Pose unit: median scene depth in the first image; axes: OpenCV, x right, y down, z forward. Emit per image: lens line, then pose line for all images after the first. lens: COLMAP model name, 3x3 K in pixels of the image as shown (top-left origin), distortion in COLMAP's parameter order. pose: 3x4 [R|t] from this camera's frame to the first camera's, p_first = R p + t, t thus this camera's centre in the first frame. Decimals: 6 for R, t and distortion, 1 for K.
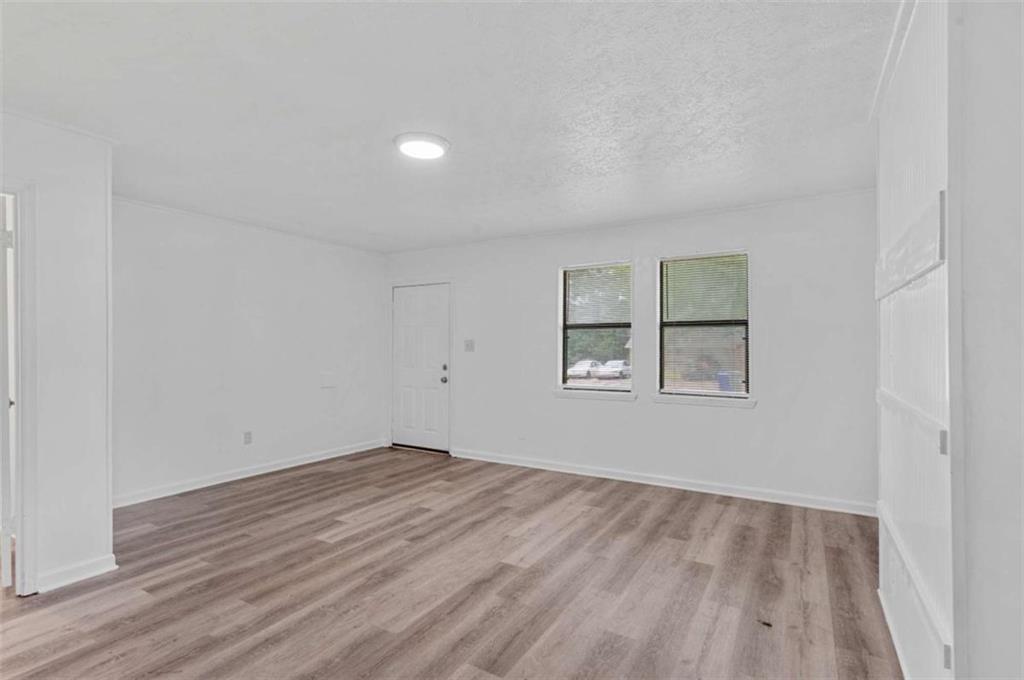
lens RADIAL K [[485.2, 0, 512.0], [0, 485.2, 340.0], [0, 0, 1]] dist [0.002179, 0.000349]
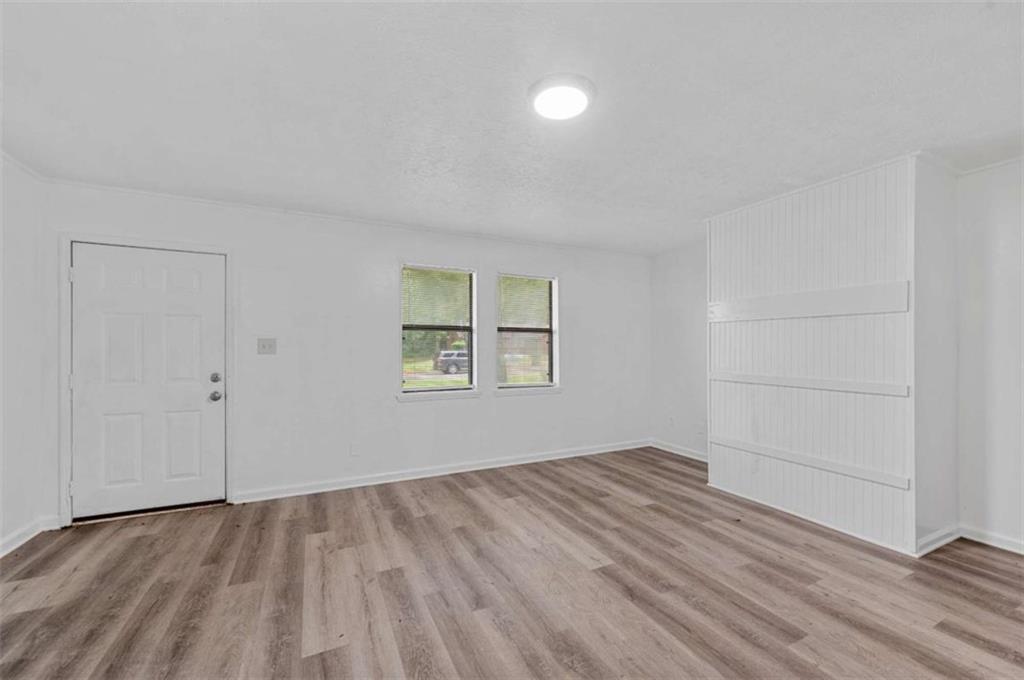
lens RADIAL K [[407.2, 0, 512.0], [0, 407.2, 340.0], [0, 0, 1]] dist [-0.000843, -0.000172]
pose [[0.544769, 0.018799, 0.838375, -0.561639], [-0.014160, 0.999812, -0.013217, 0.007943], [-0.838466, -0.004671, 0.544933, 0.487756]]
